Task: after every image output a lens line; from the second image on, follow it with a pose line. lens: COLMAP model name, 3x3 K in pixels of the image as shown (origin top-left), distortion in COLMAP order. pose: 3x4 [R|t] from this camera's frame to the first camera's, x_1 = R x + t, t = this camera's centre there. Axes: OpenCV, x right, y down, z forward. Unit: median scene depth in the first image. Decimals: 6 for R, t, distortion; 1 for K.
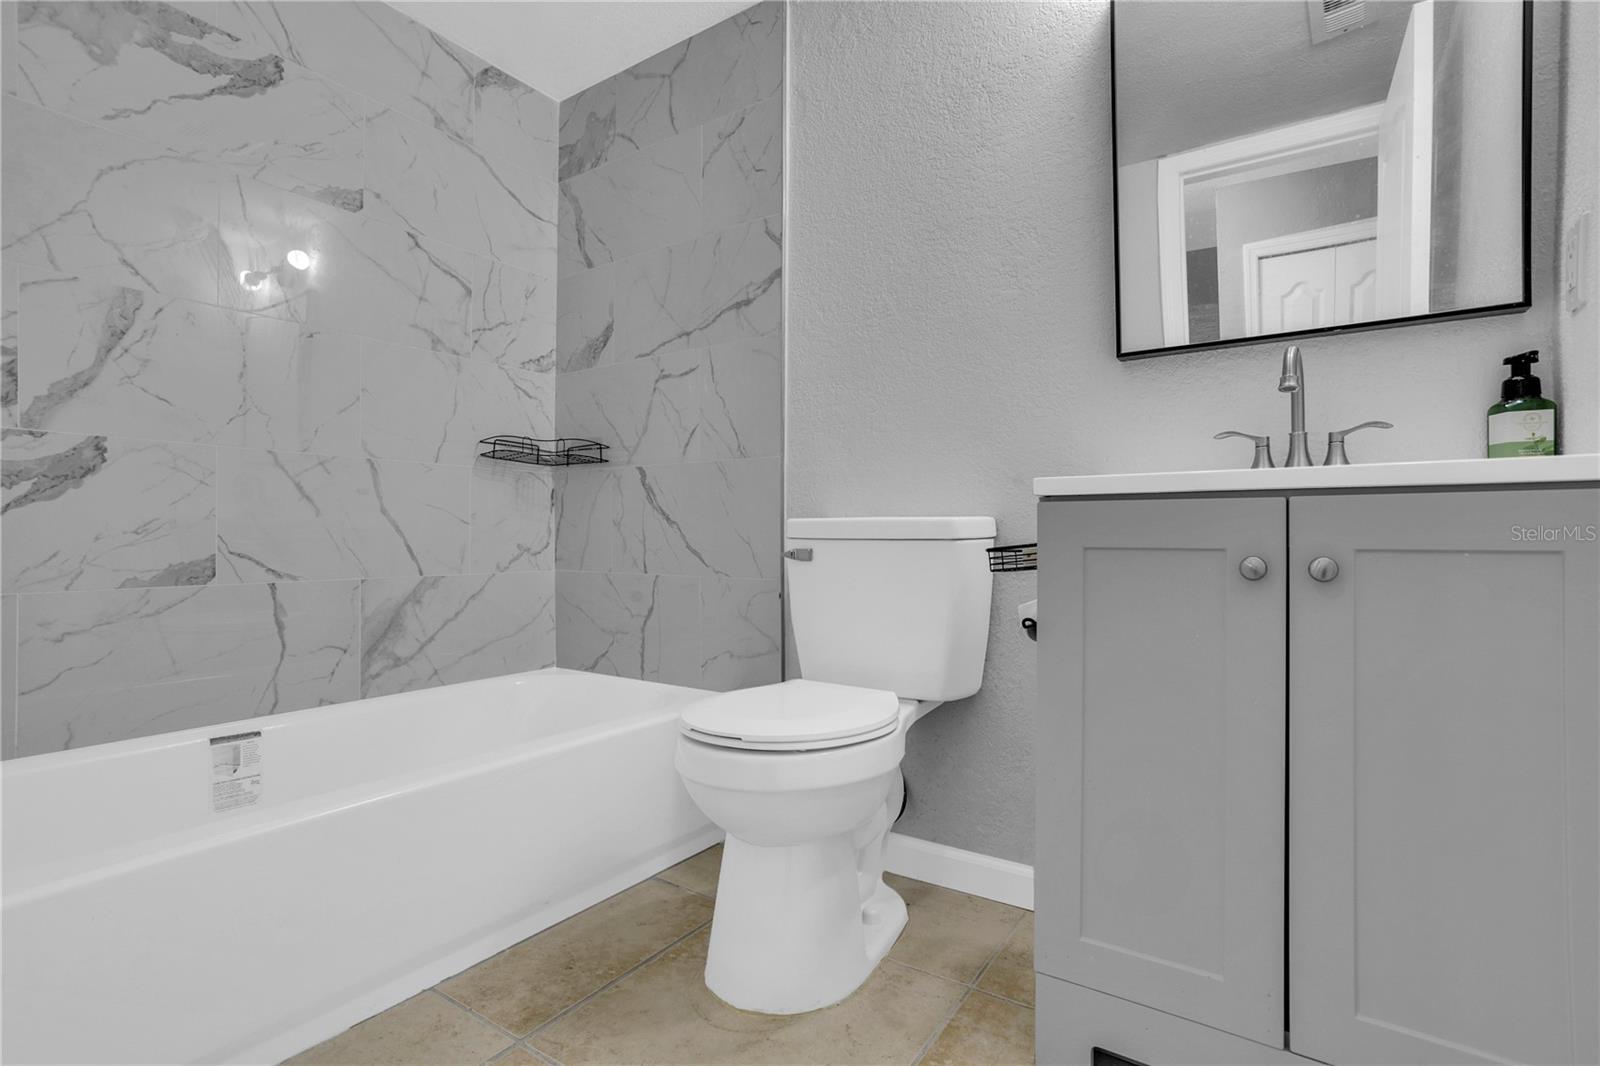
lens RADIAL K [[750.5, 0, 798.4], [0, 750.5, 541.0], [0, 0, 1]] dist [-0.057990, 0.027689]
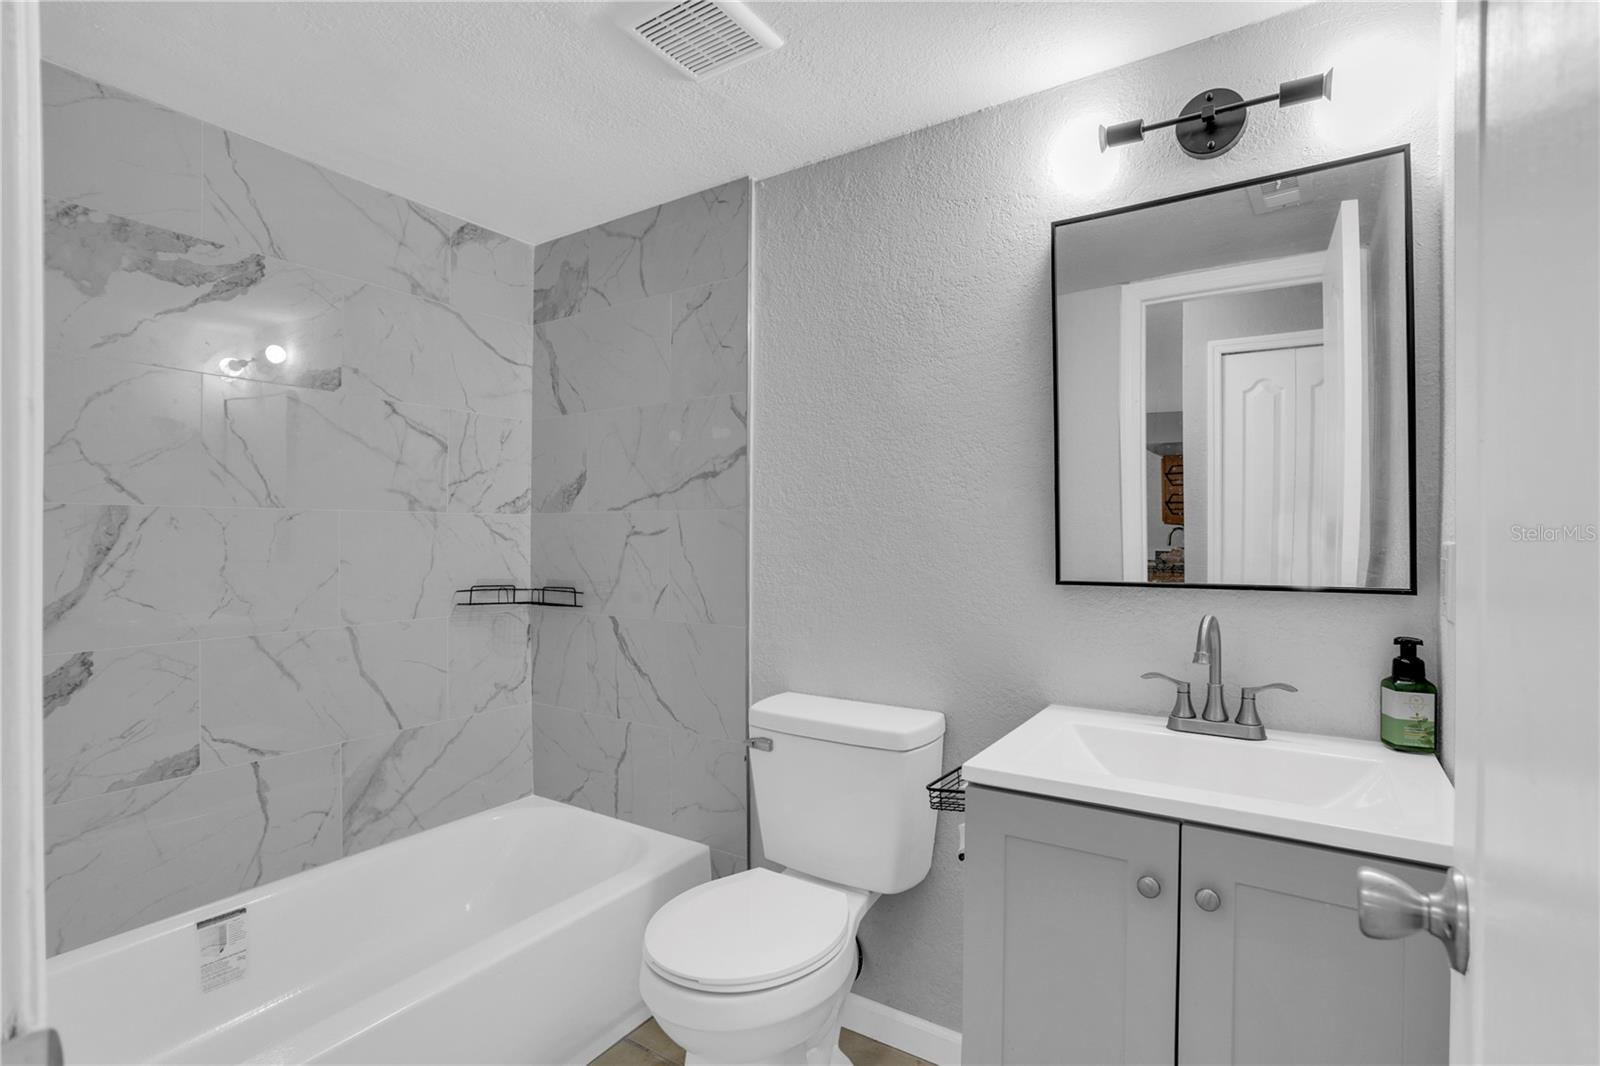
lens RADIAL K [[755.4, 0, 803.4], [0, 755.4, 533.7], [0, 0, 1]] dist [-0.068142, 0.032855]
pose [[0.999823, 0.000446, 0.018830, 0.035365], [-0.000385, 0.999995, -0.003266, -0.231098], [-0.018831, 0.003258, 0.999817, -0.047320]]
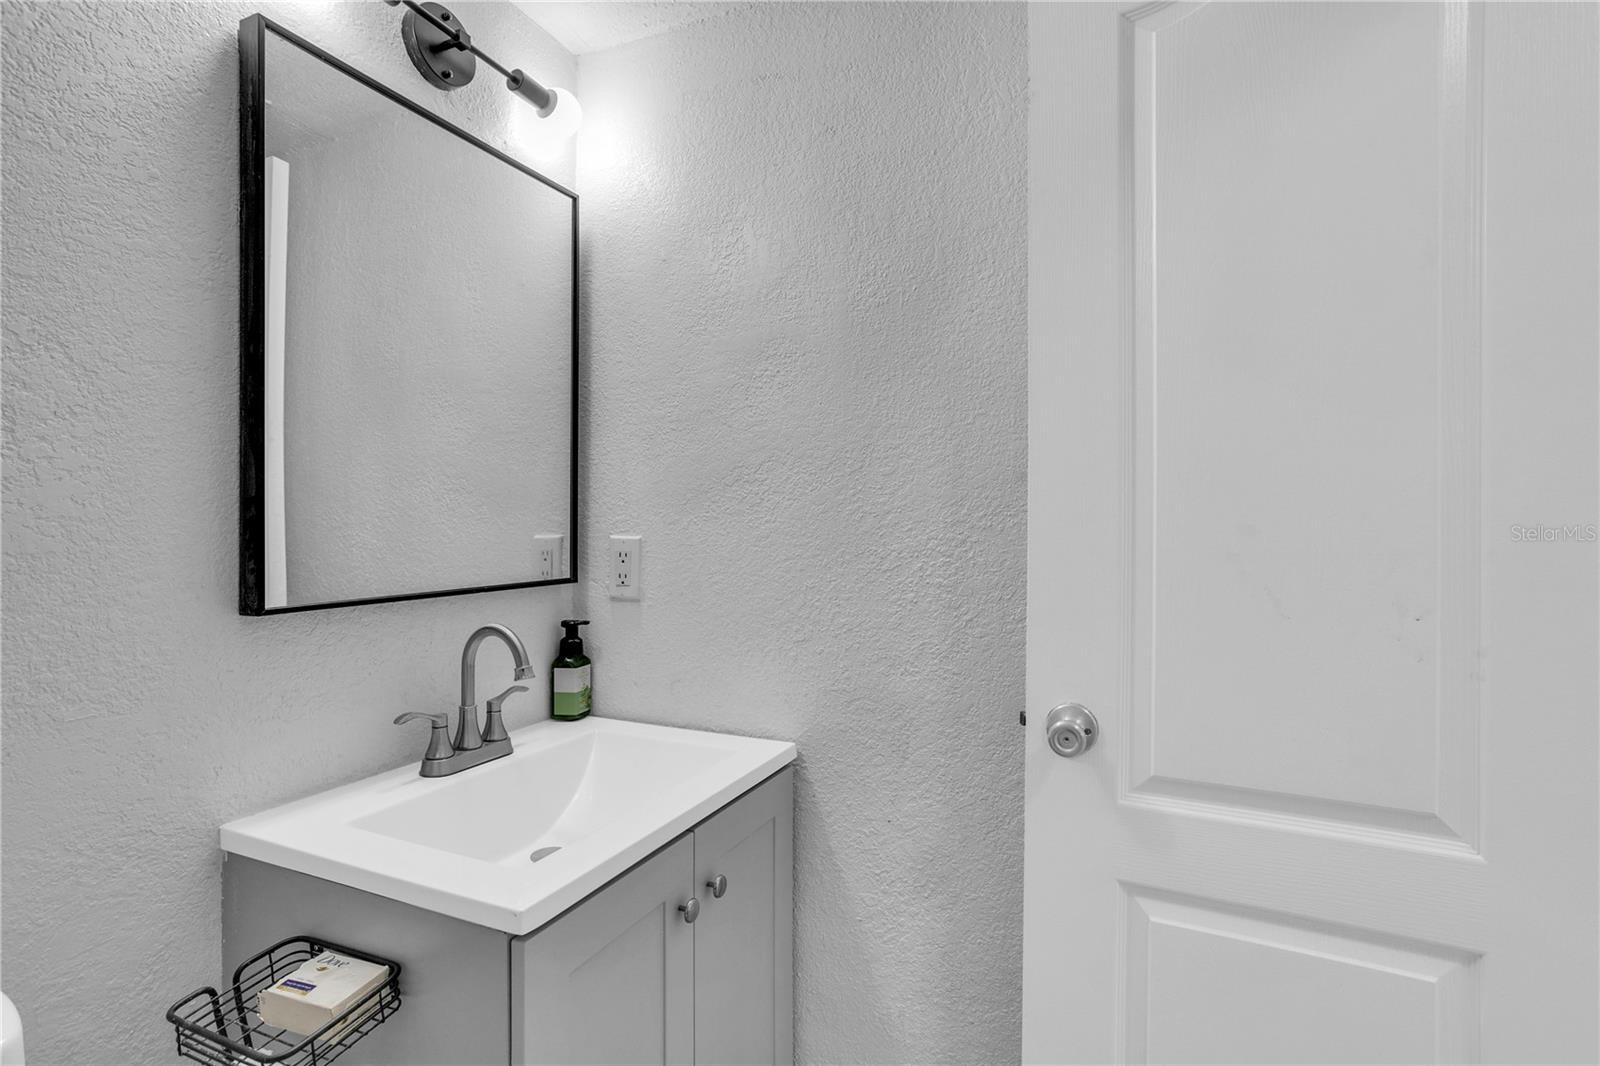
lens RADIAL K [[754.1, 0, 793.4], [0, 754.1, 524.8], [0, 0, 1]] dist [-0.059048, 0.021794]
pose [[-0.183858, 0.003986, 0.982945, -0.198437], [0.003640, 0.999988, -0.003374, -0.234844], [-0.982946, 0.002958, -0.183871, 0.486957]]
